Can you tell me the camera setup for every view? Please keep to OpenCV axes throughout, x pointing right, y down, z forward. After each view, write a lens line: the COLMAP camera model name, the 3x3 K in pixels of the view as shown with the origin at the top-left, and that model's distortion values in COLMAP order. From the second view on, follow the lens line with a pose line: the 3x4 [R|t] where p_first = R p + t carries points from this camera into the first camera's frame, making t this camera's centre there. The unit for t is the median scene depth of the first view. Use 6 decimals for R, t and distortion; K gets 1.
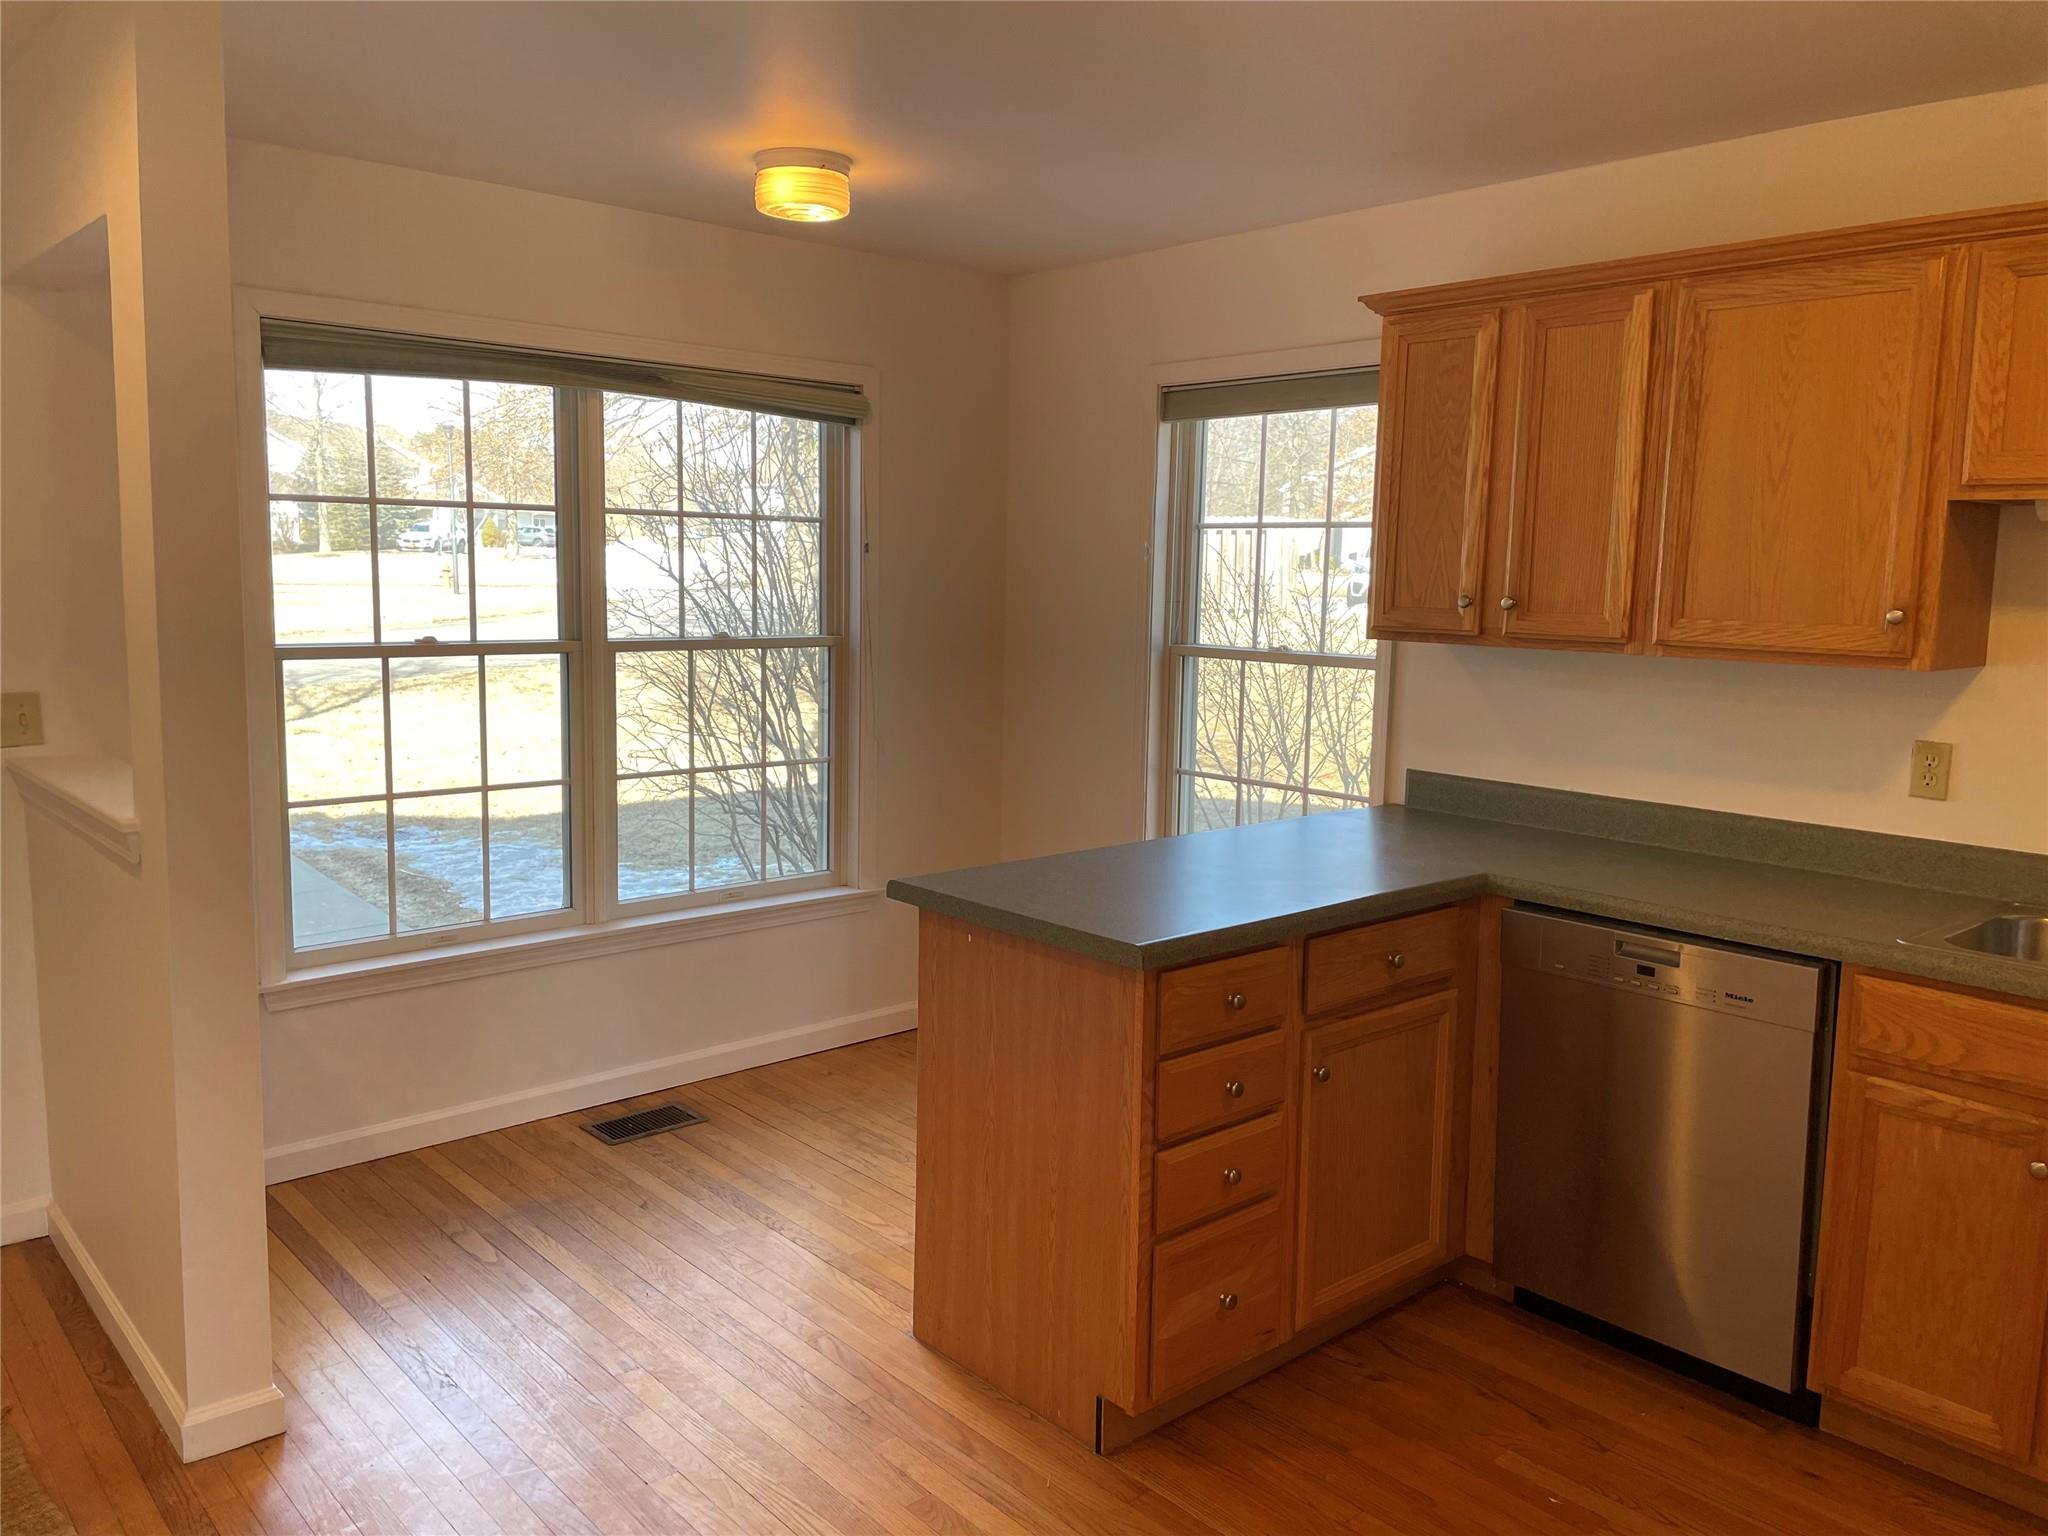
lens RADIAL K [[1558.0, 0, 1022.9], [0, 1558.0, 760.8], [0, 0, 1]] dist [0.101017, -0.129737]
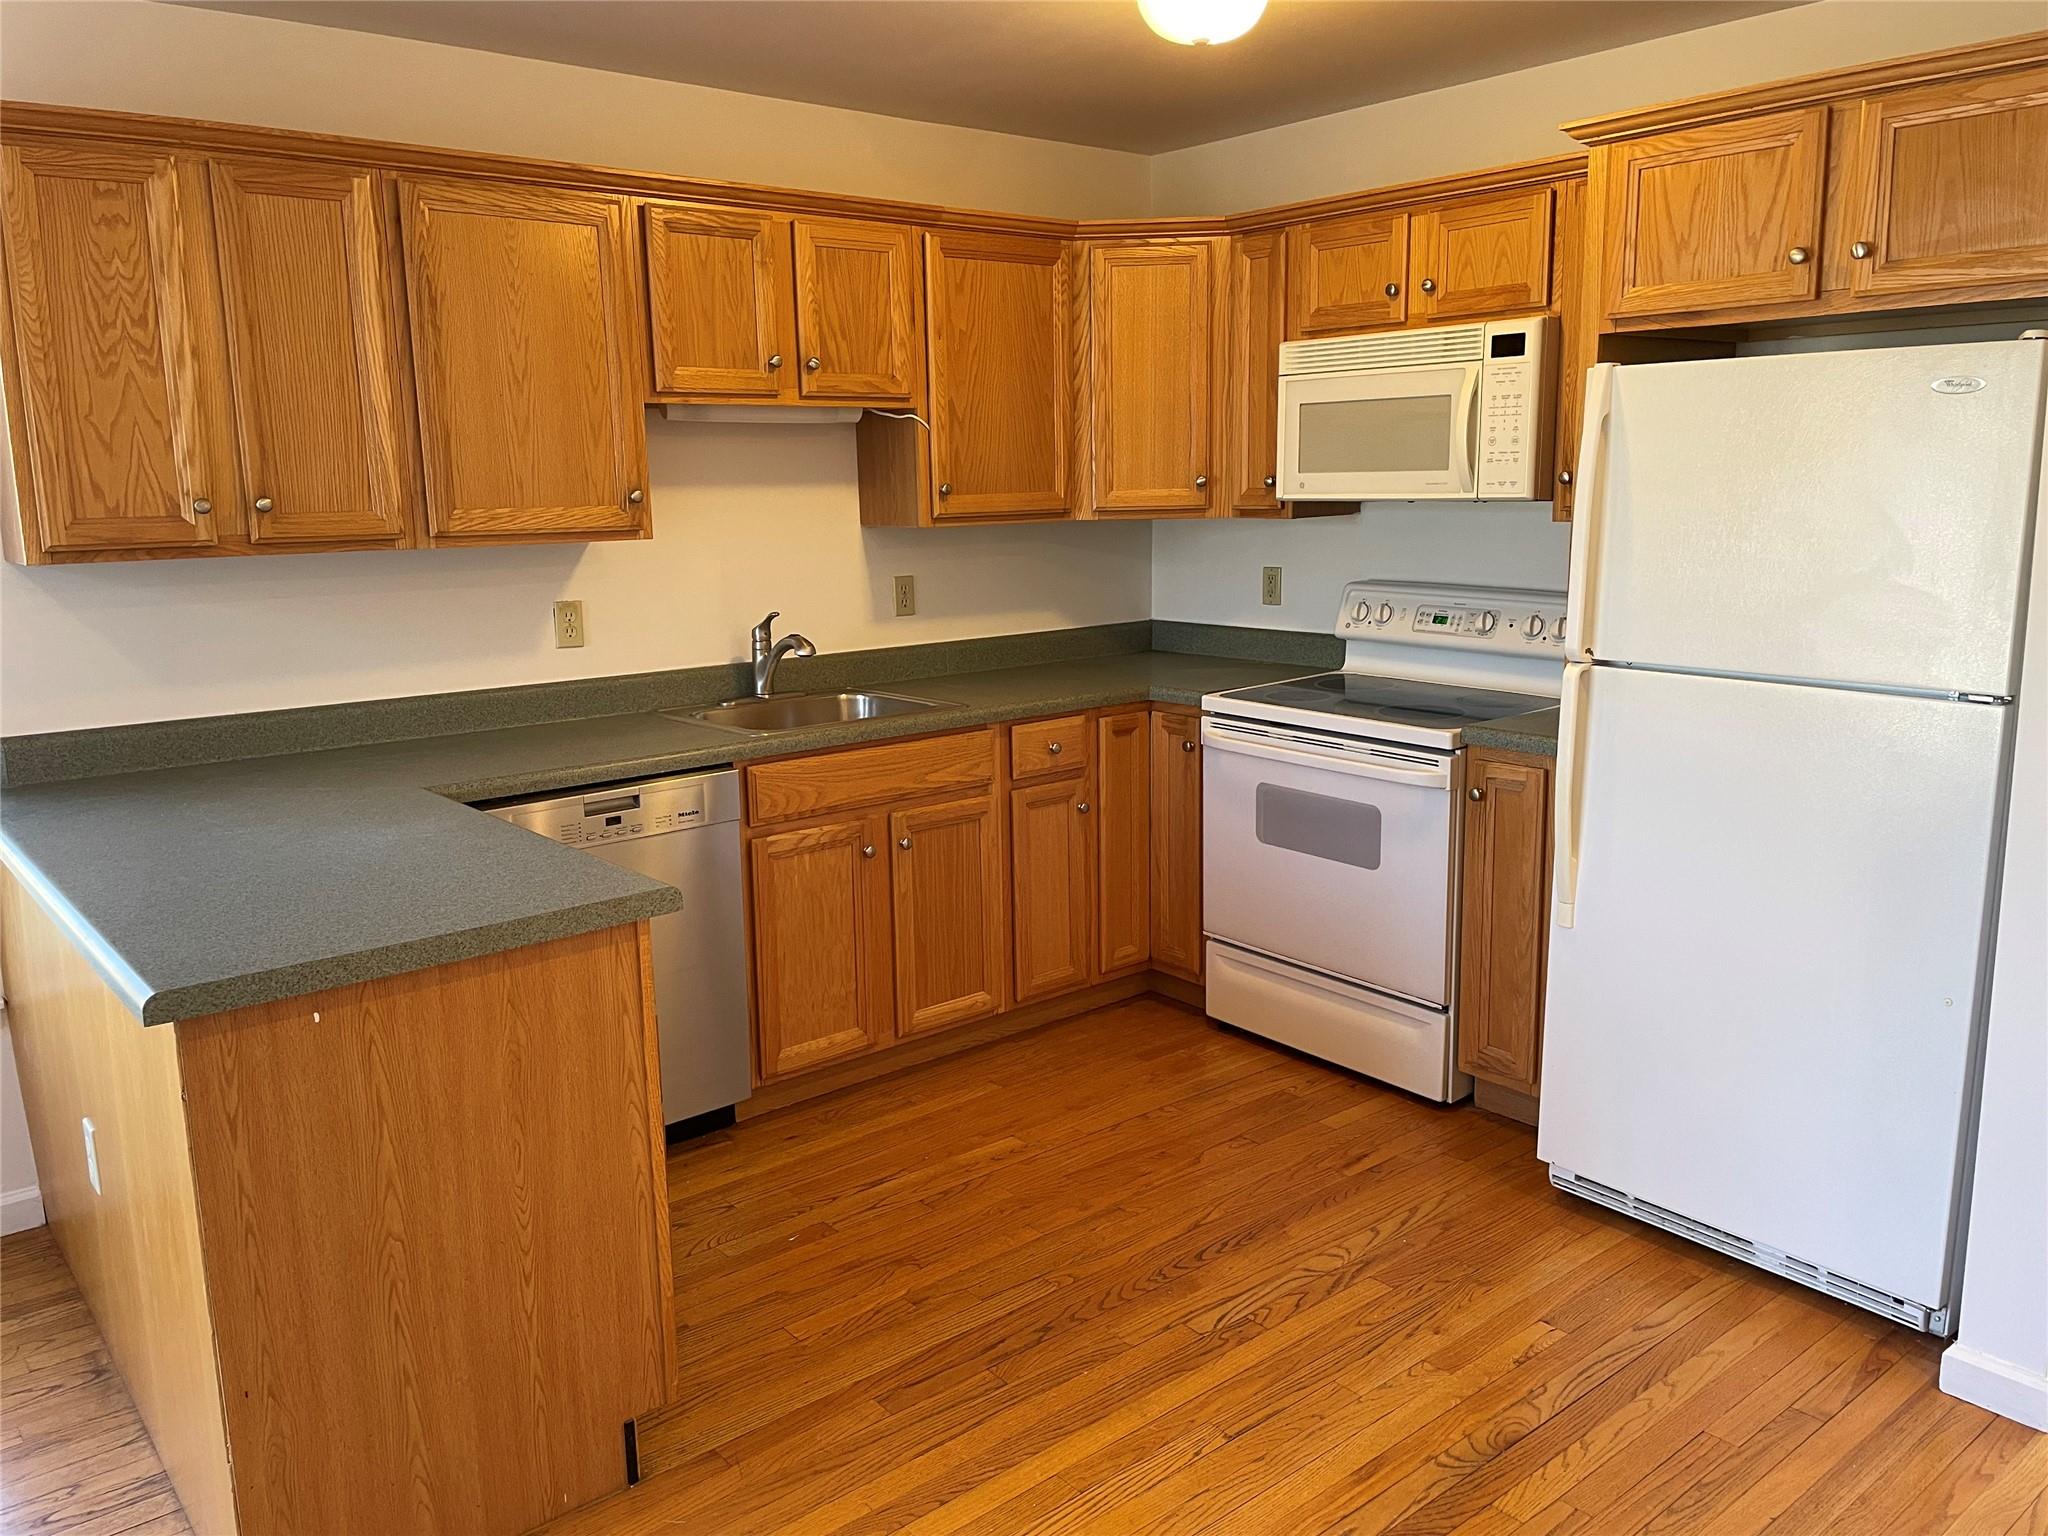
lens RADIAL K [[1558.0, 0, 1022.9], [0, 1558.0, 760.8], [0, 0, 1]] dist [0.101017, -0.129737]
pose [[0.026829, -0.204261, 0.978549, -0.652662], [0.147348, 0.969016, 0.198232, -0.083418], [-0.988721, 0.138869, 0.056095, 0.613366]]
